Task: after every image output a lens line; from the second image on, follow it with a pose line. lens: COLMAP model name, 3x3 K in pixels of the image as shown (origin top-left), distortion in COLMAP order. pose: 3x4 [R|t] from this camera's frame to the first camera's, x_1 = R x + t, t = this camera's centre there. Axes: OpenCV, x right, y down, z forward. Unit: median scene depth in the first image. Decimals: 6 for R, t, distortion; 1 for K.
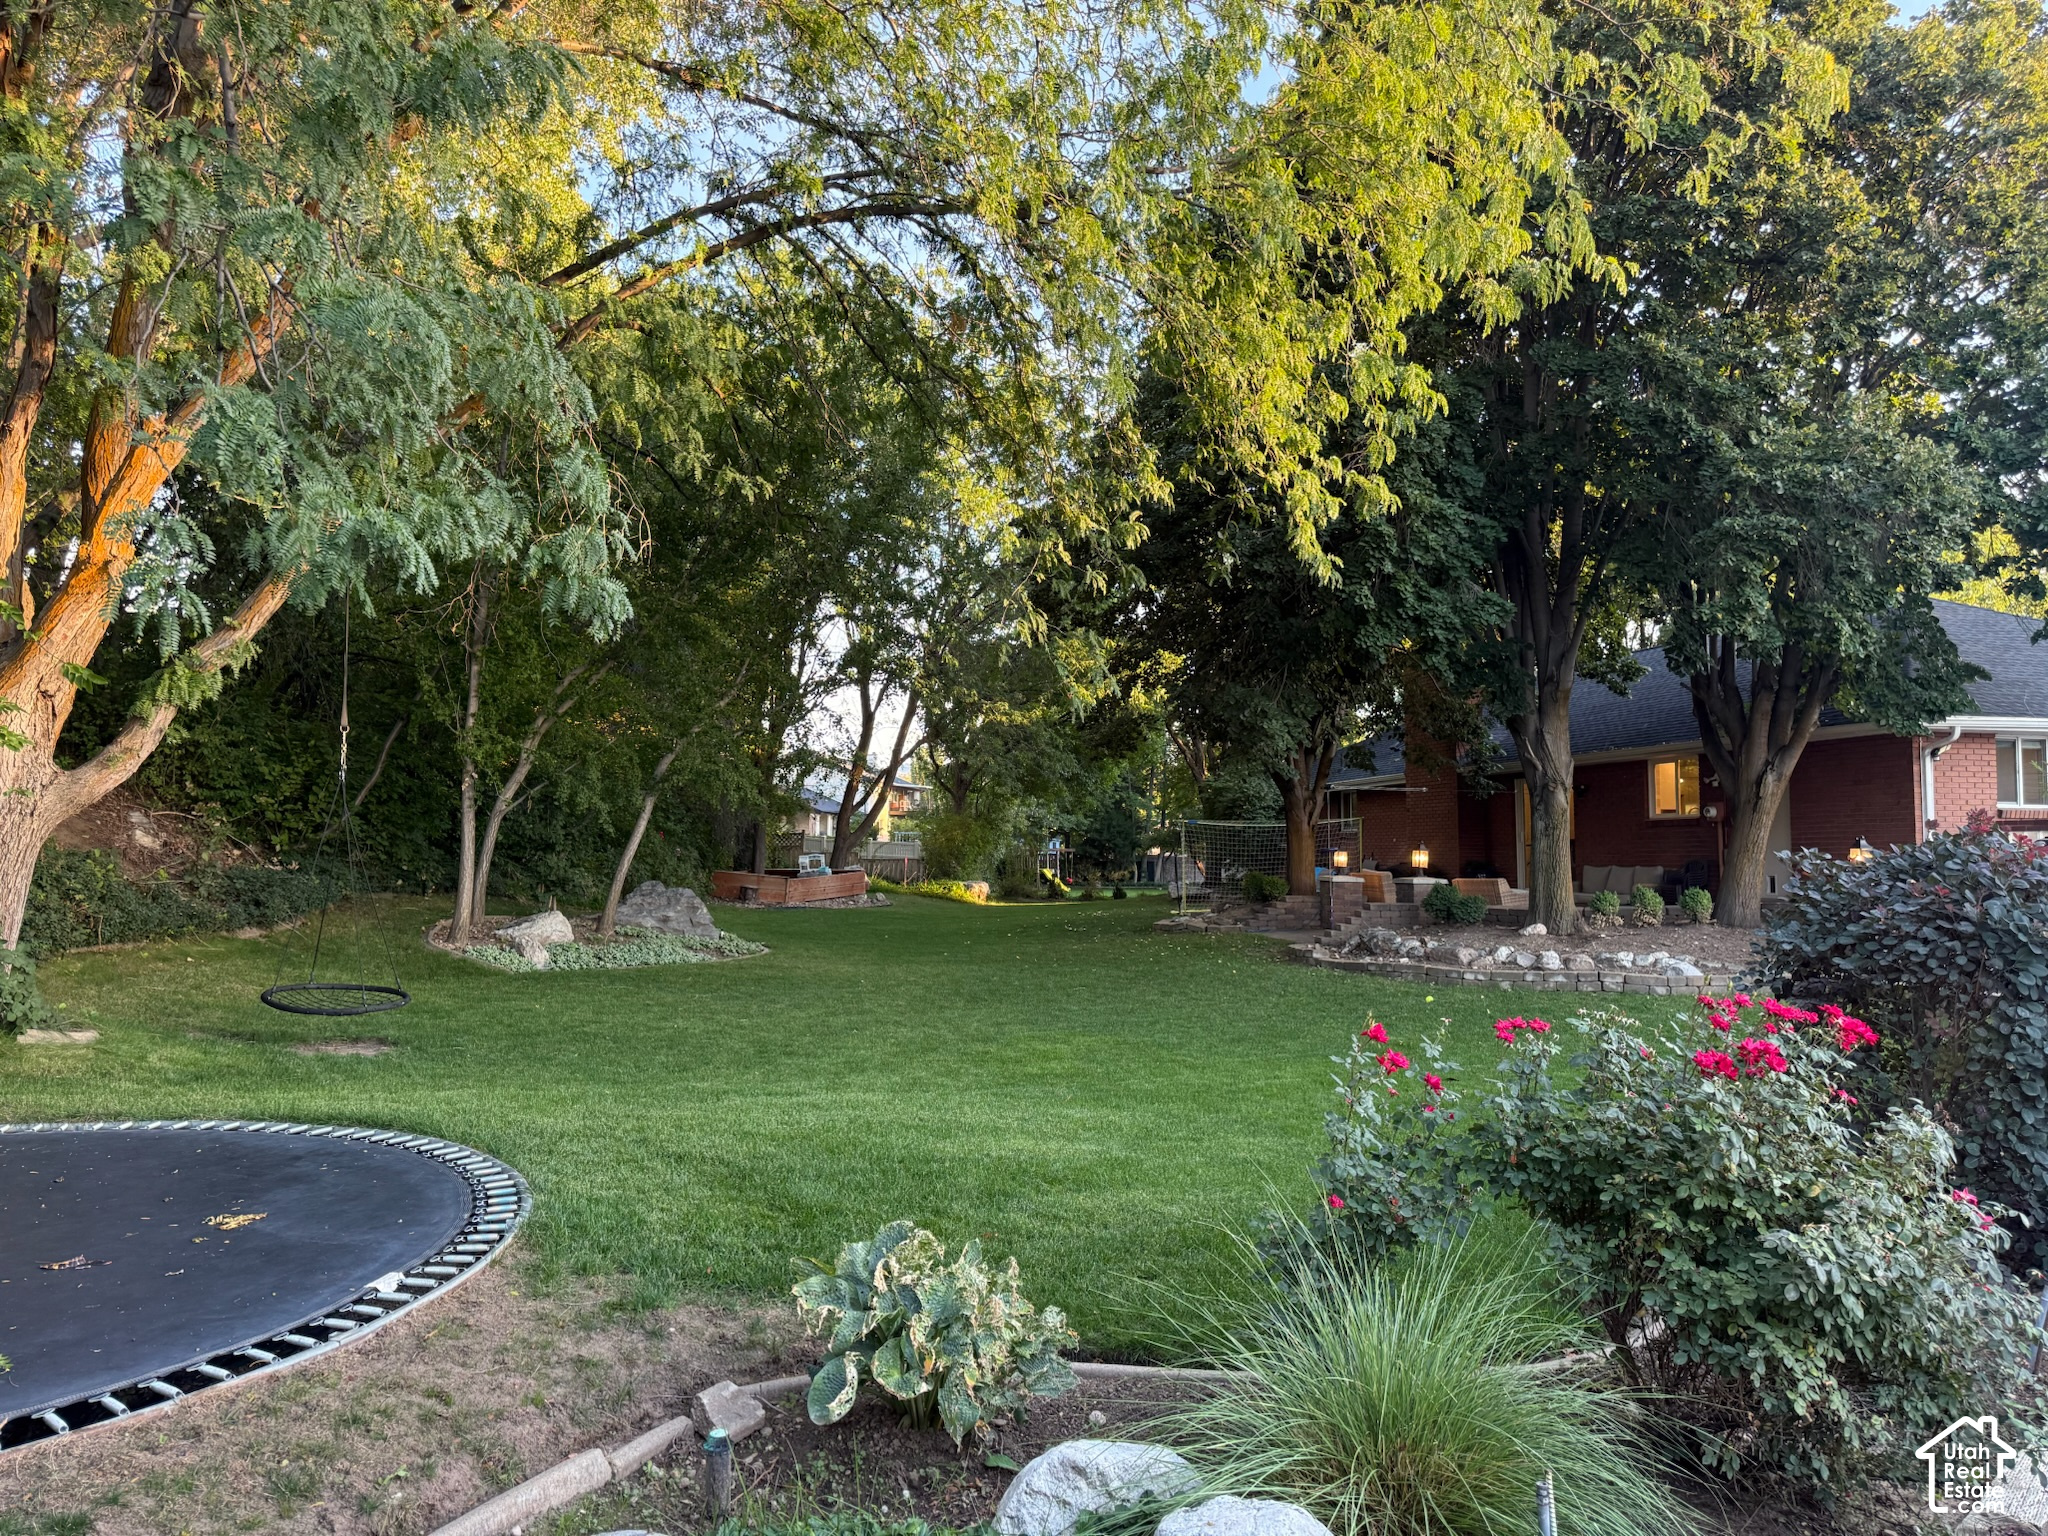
lens RADIAL K [[1435.6, 0, 1024.0], [0, 1435.6, 768.0], [0, 0, 1]] dist [0.070095, -0.075923]
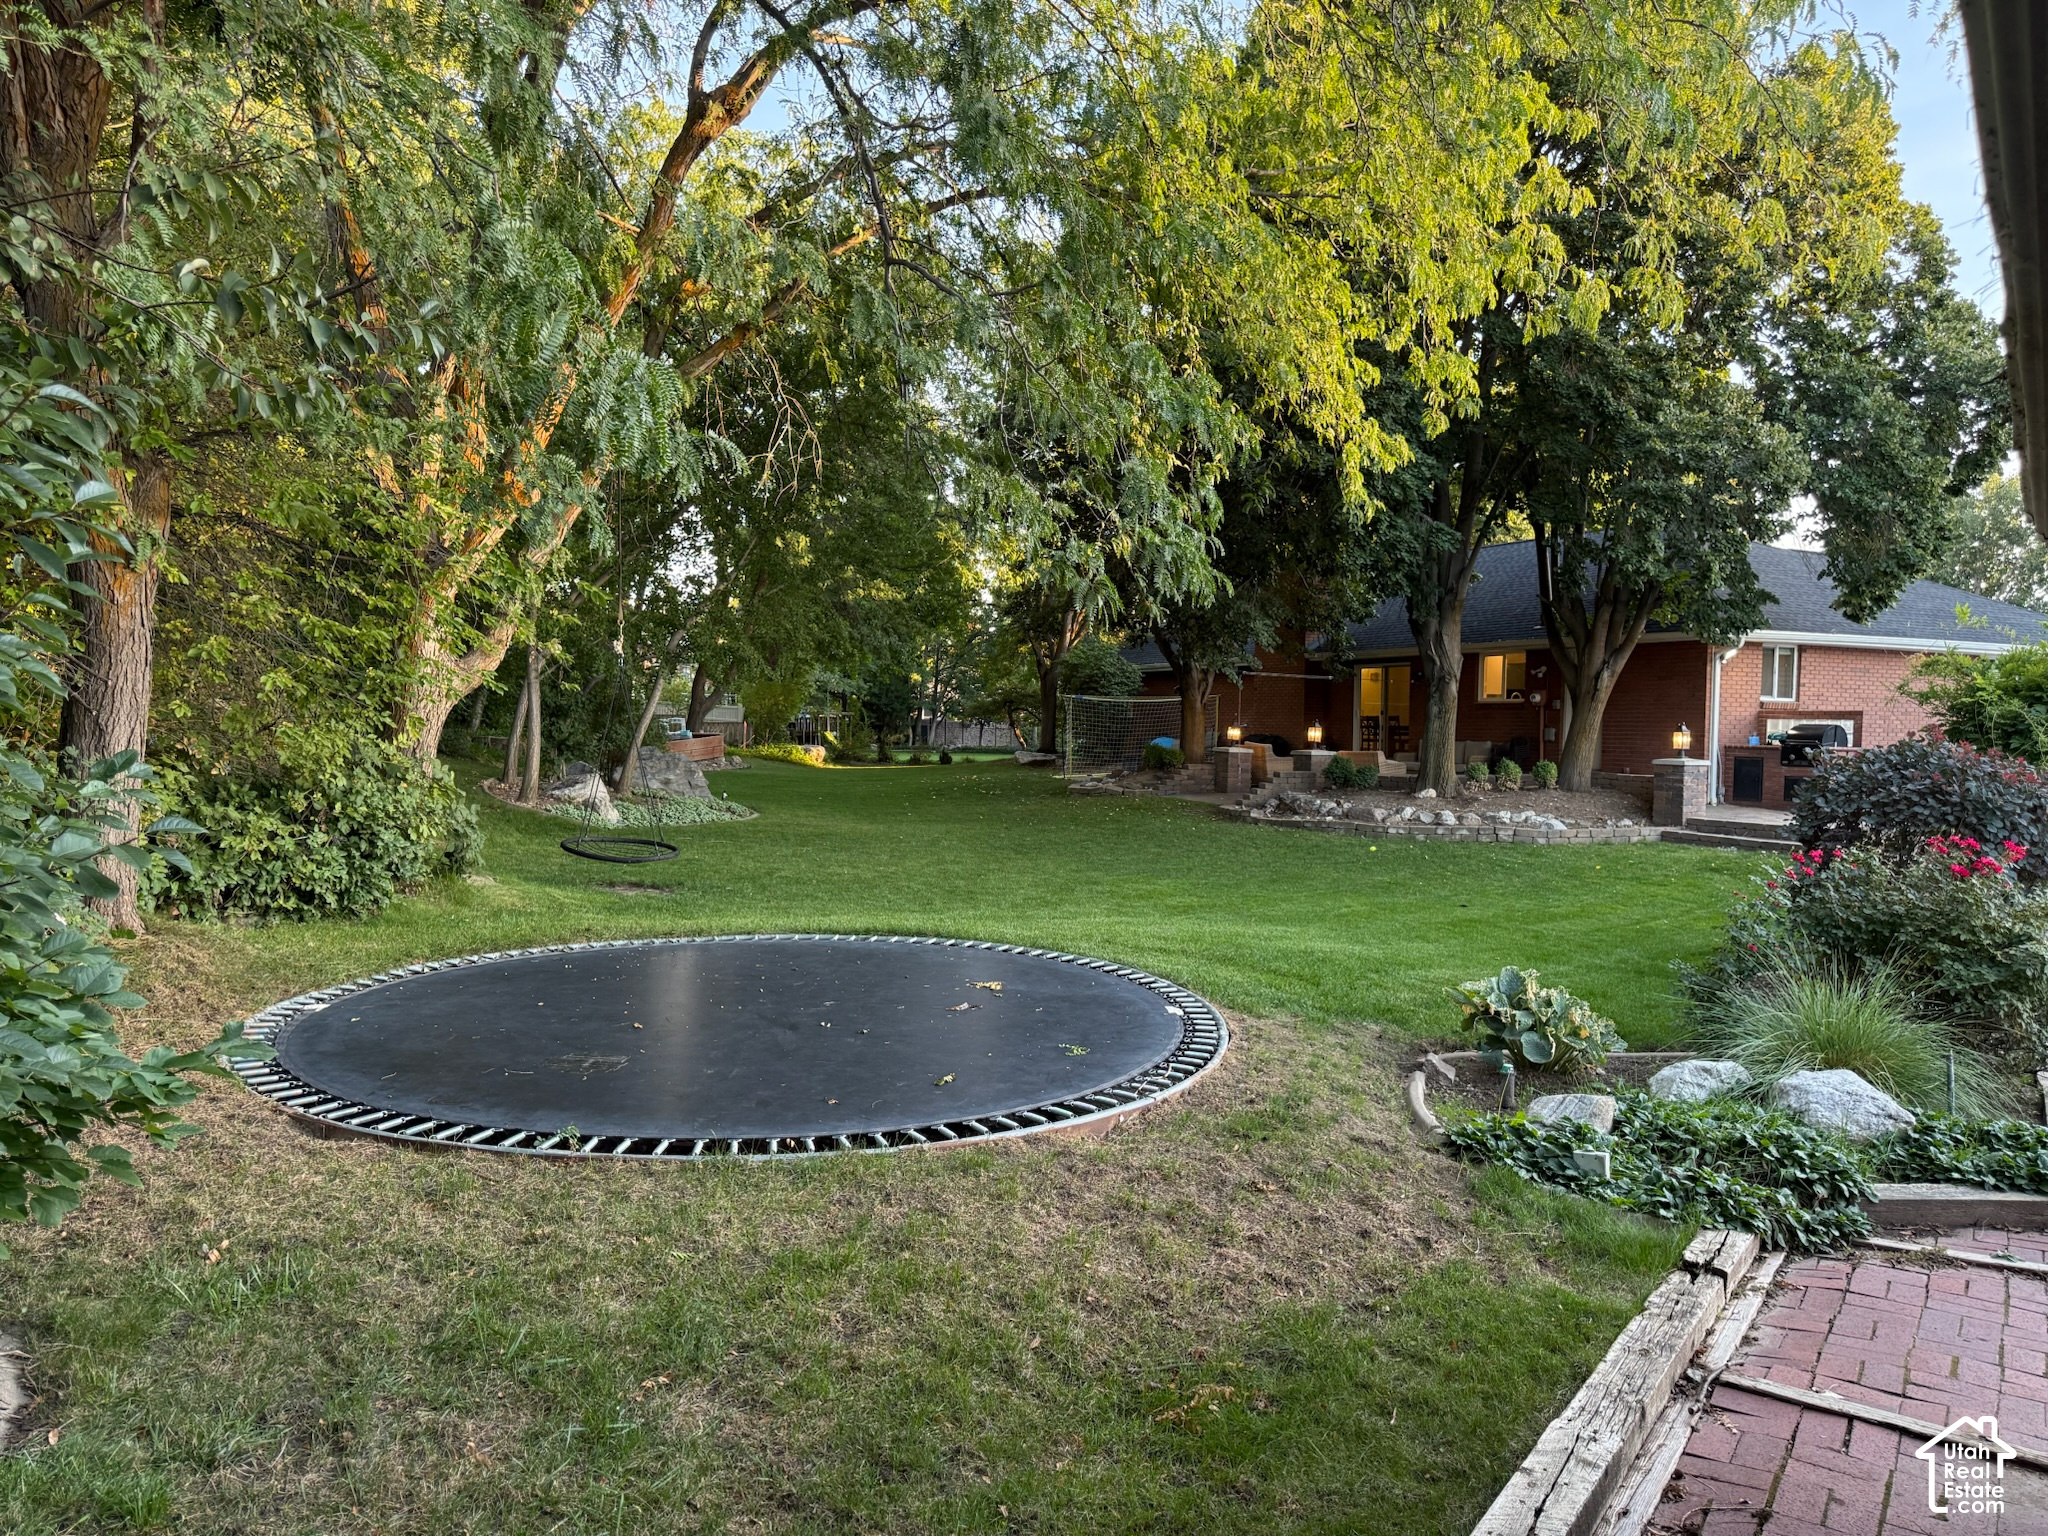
lens RADIAL K [[1435.6, 0, 1024.0], [0, 1435.6, 768.0], [0, 0, 1]] dist [0.070095, -0.075923]
pose [[0.977829, 0.005183, 0.209340, -0.245900], [-0.025543, 0.995181, 0.094672, -0.018480], [-0.207840, -0.097921, 0.973249, -0.130963]]
